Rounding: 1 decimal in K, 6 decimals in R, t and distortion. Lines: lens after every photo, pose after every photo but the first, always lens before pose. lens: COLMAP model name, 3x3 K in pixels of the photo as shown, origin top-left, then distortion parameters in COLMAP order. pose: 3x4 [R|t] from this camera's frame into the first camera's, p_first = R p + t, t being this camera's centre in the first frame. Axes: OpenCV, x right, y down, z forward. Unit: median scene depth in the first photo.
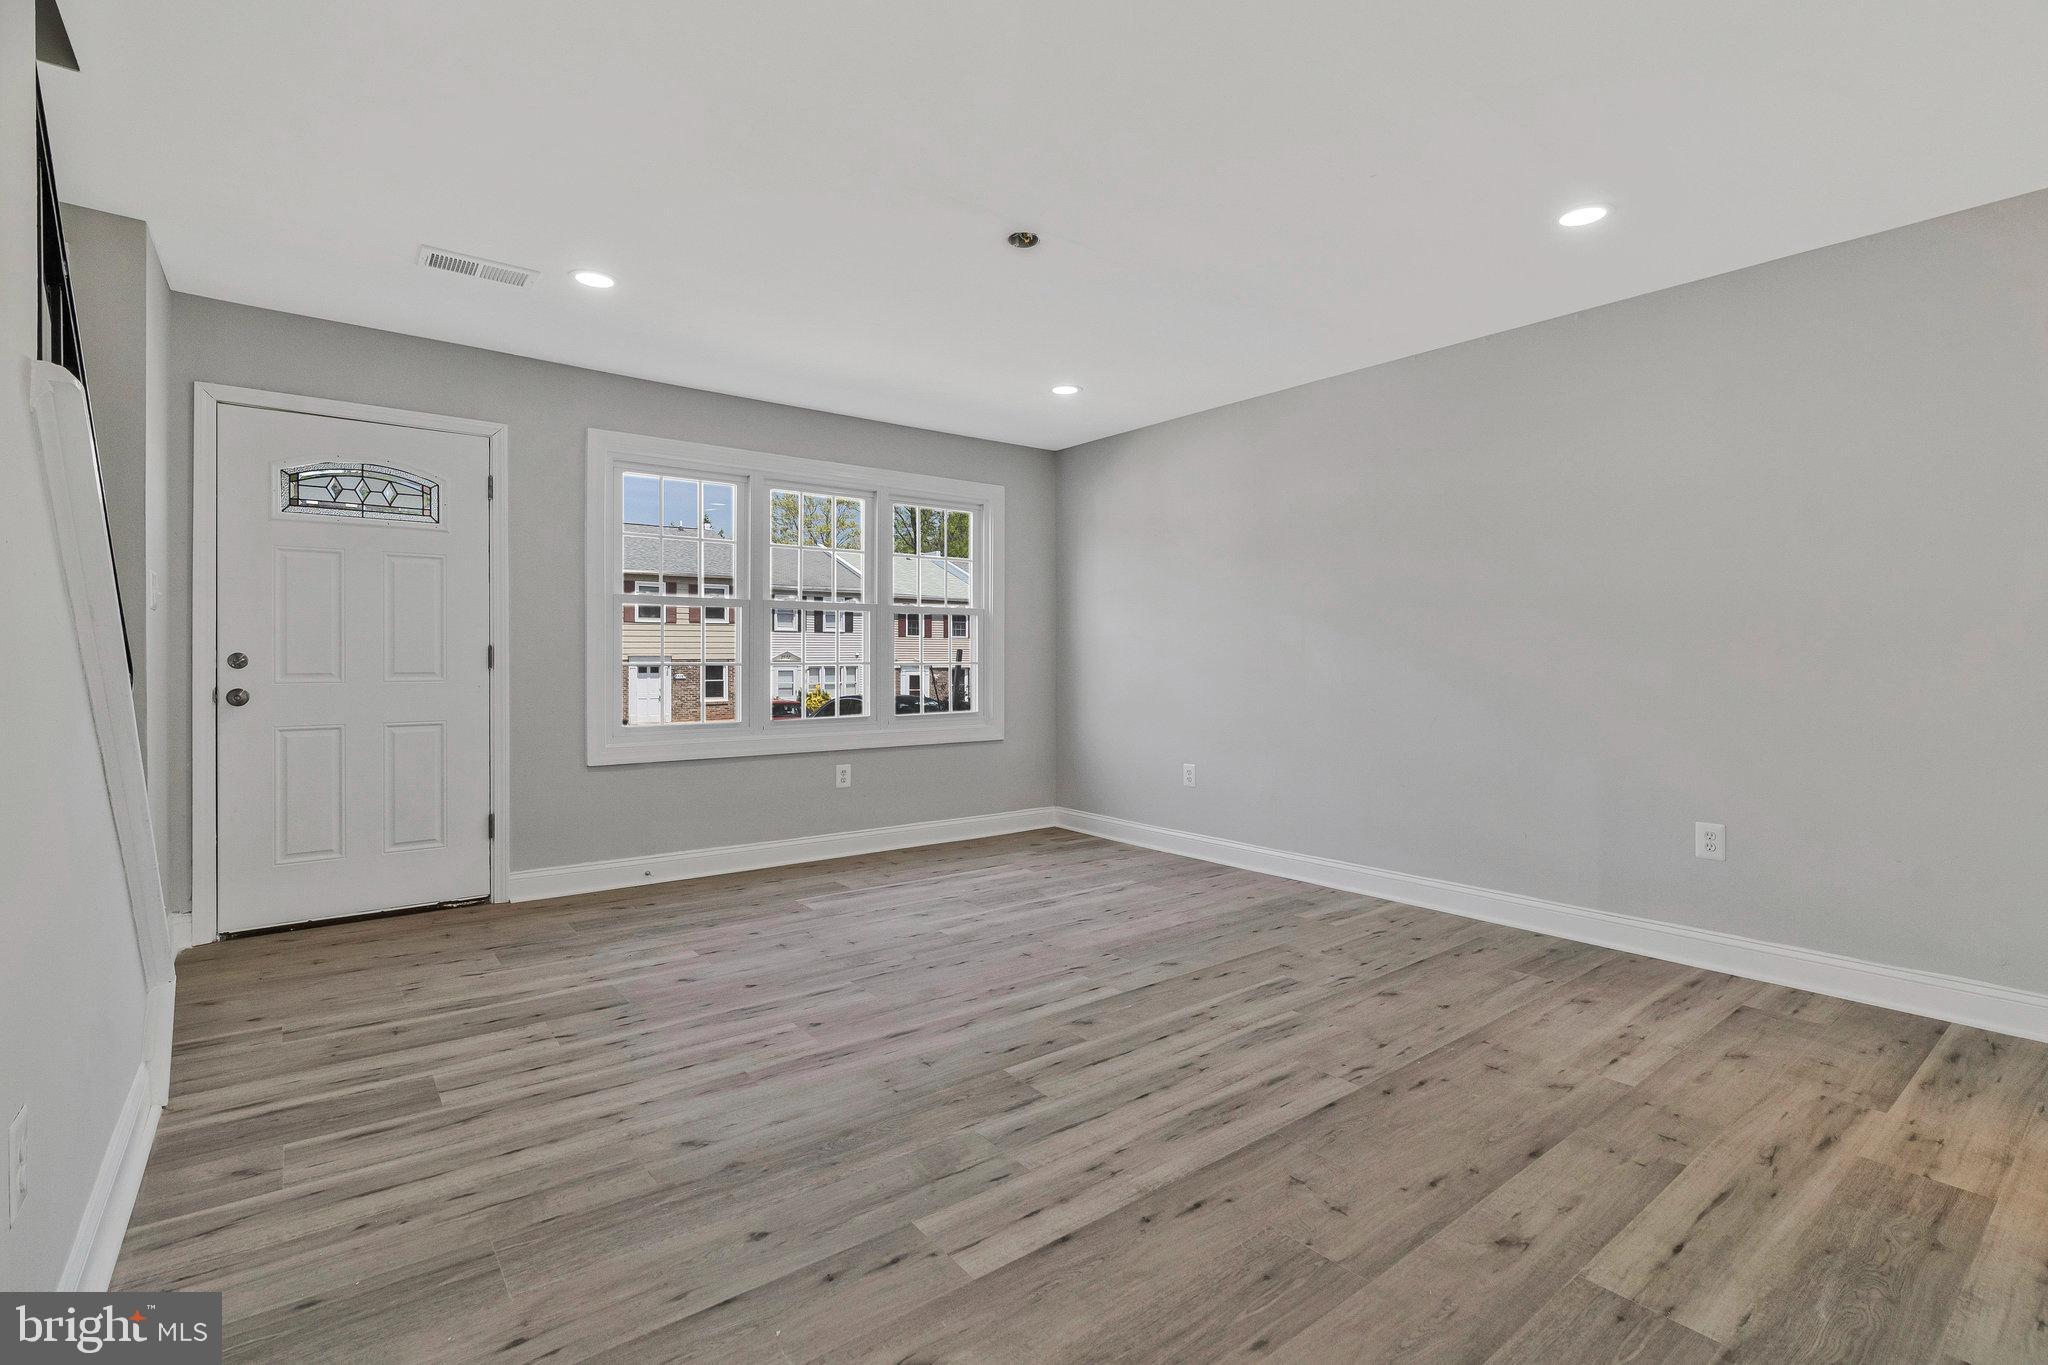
lens RADIAL K [[940.2, 0, 1038.0], [0, 940.2, 676.7], [0, 0, 1]] dist [-0.003643, 0.001122]
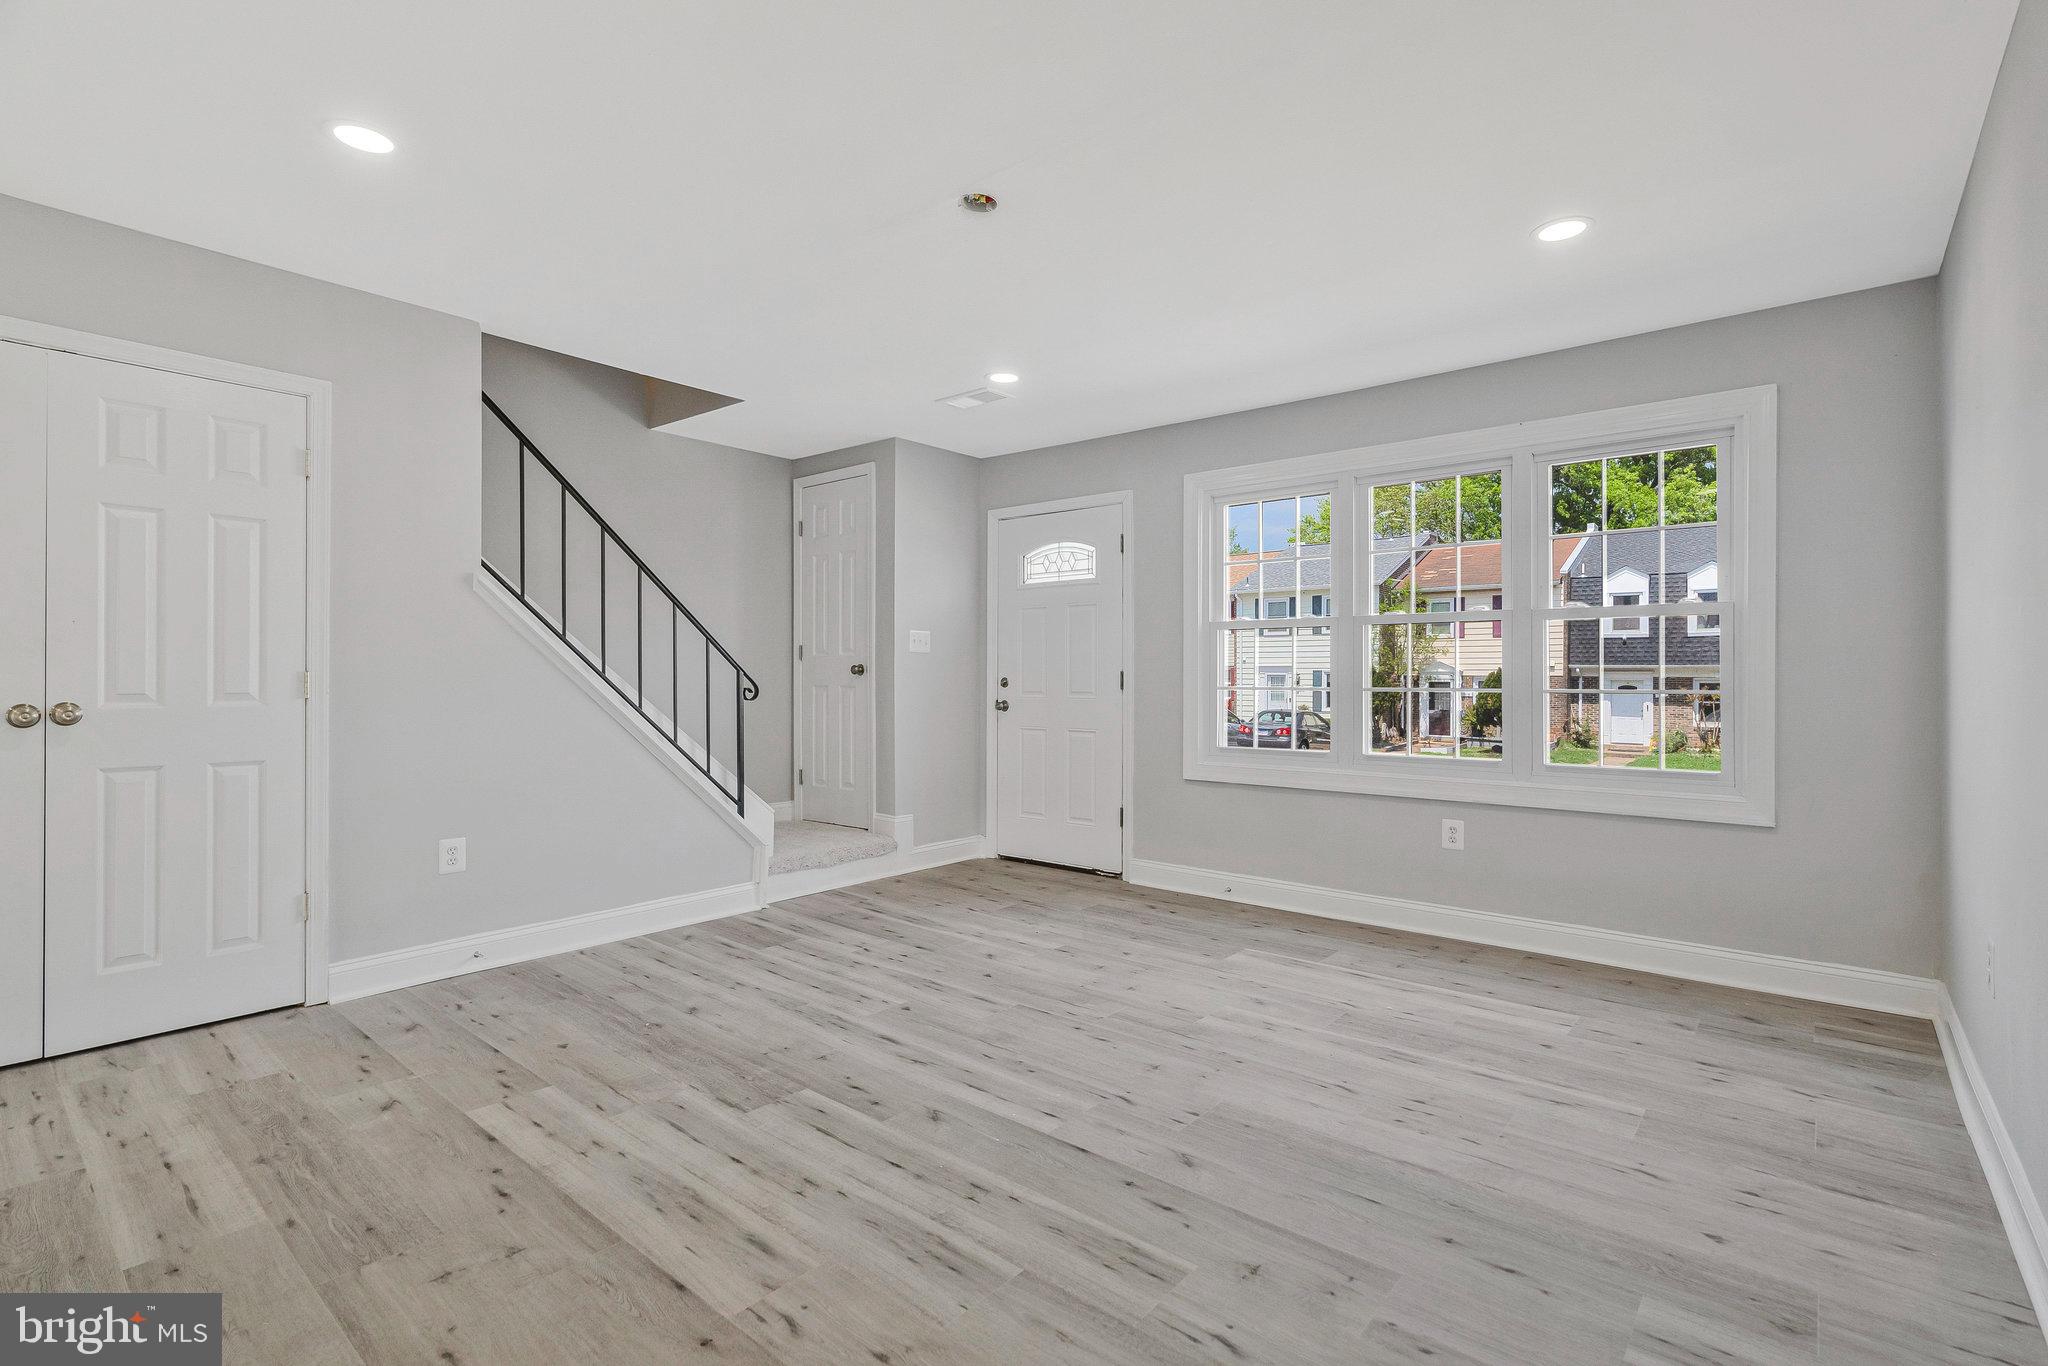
lens RADIAL K [[950.9, 0, 1030.3], [0, 950.9, 675.0], [0, 0, 1]] dist [-0.002230, 0.001124]
pose [[0.198021, -0.004920, -0.980185, 0.942211], [-0.022268, 0.999707, -0.009517, -0.019911], [0.979945, 0.023711, 0.197854, 0.951021]]
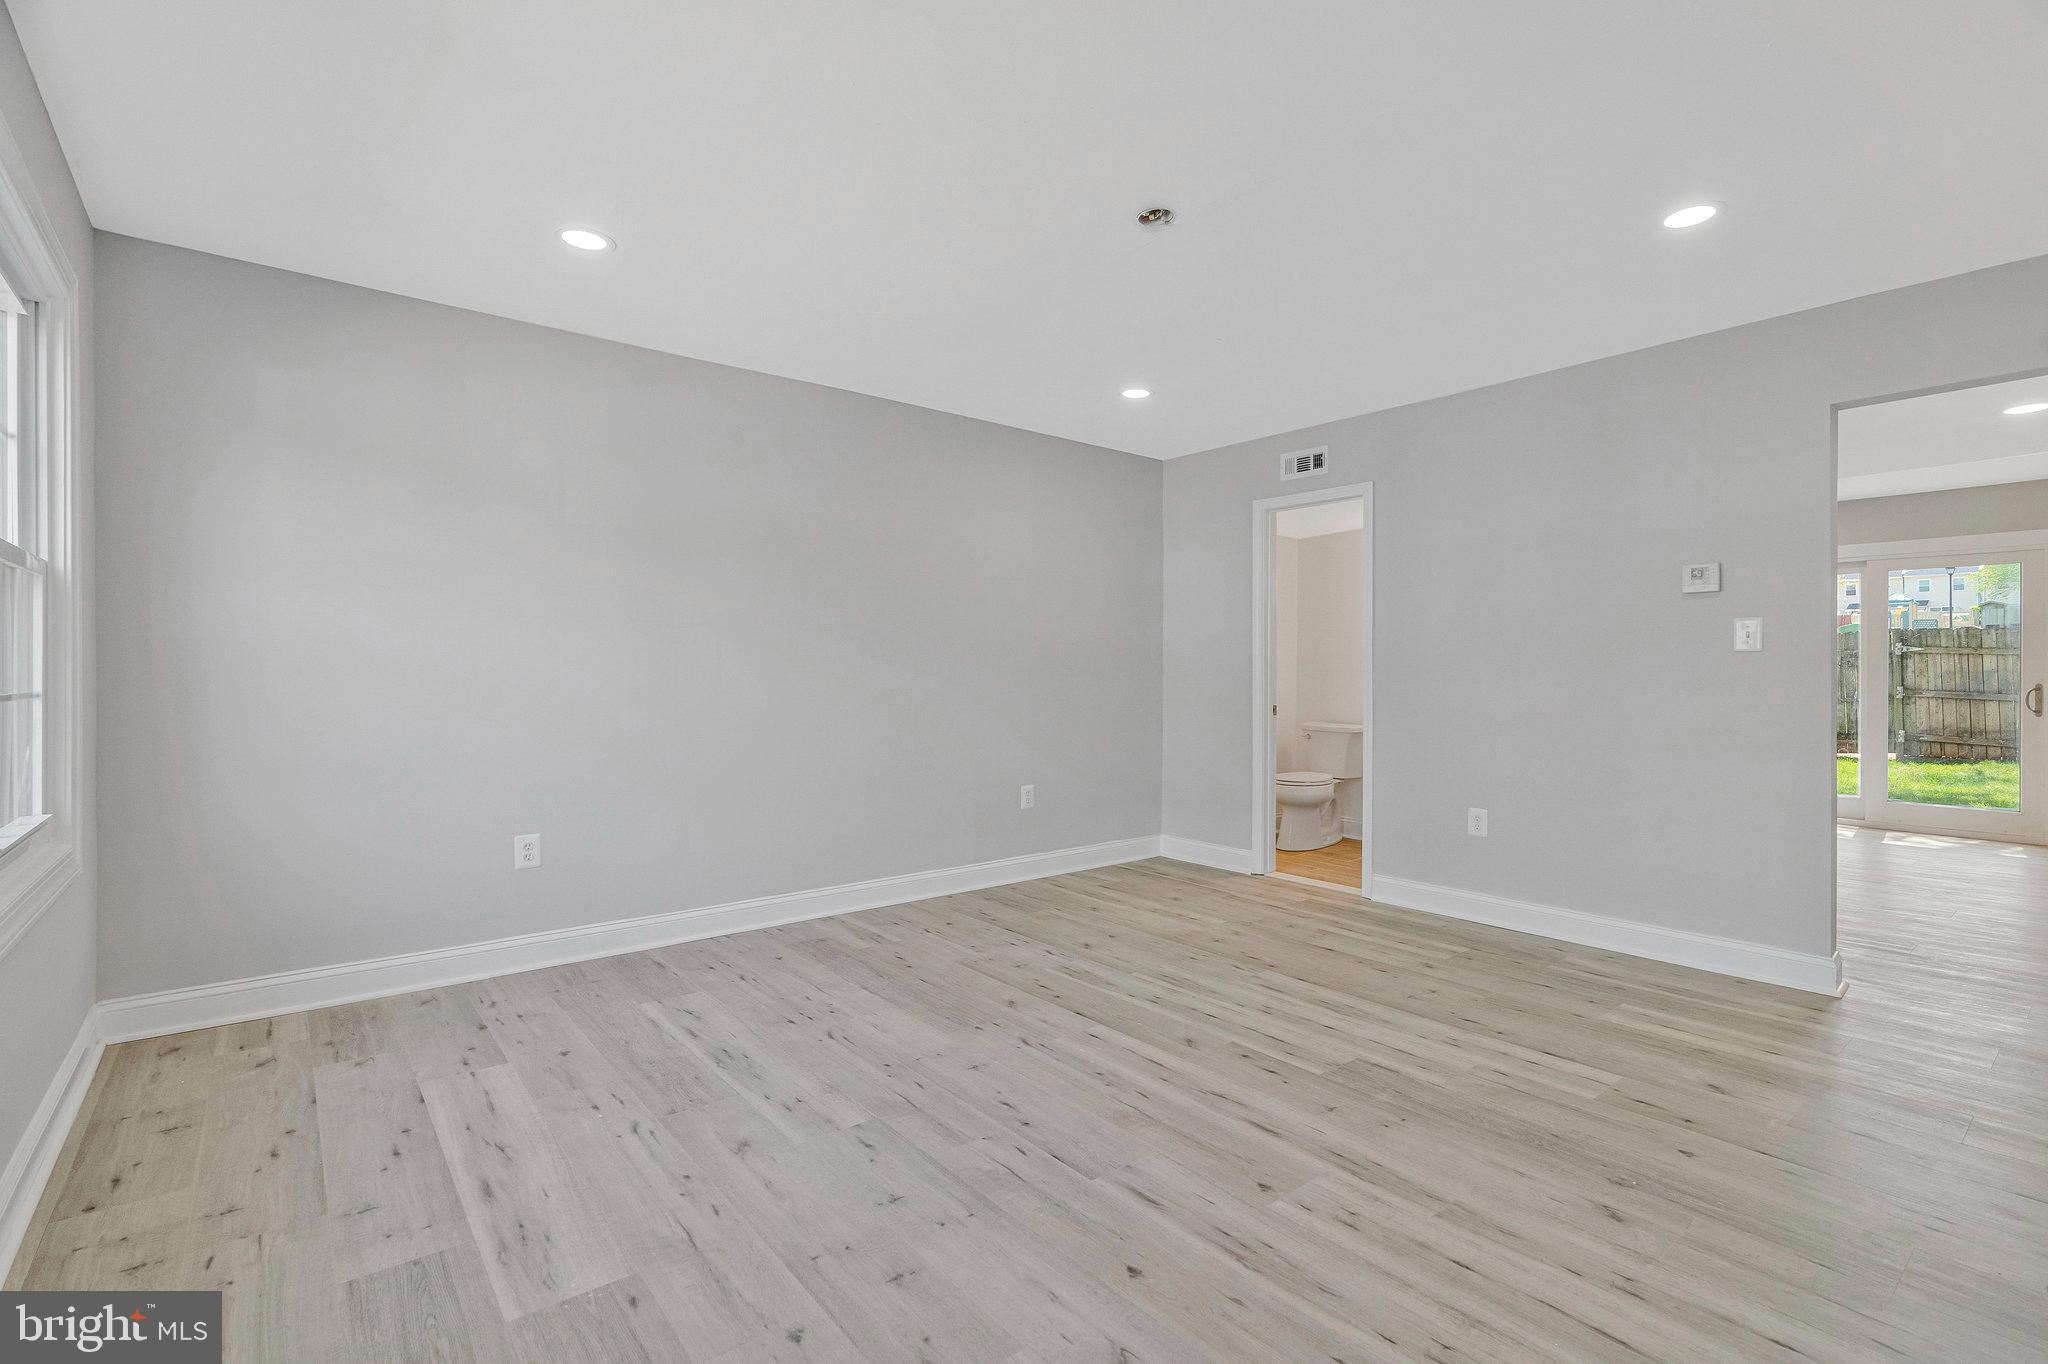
lens RADIAL K [[935.5, 0, 1030.9], [0, 935.5, 682.5], [0, 0, 1]] dist [-0.001147, 0.000546]
pose [[-0.014364, -0.008923, 0.999857, -0.997561], [0.016709, 0.999818, 0.009163, -0.032185], [-0.999757, 0.016838, -0.014213, 1.236245]]
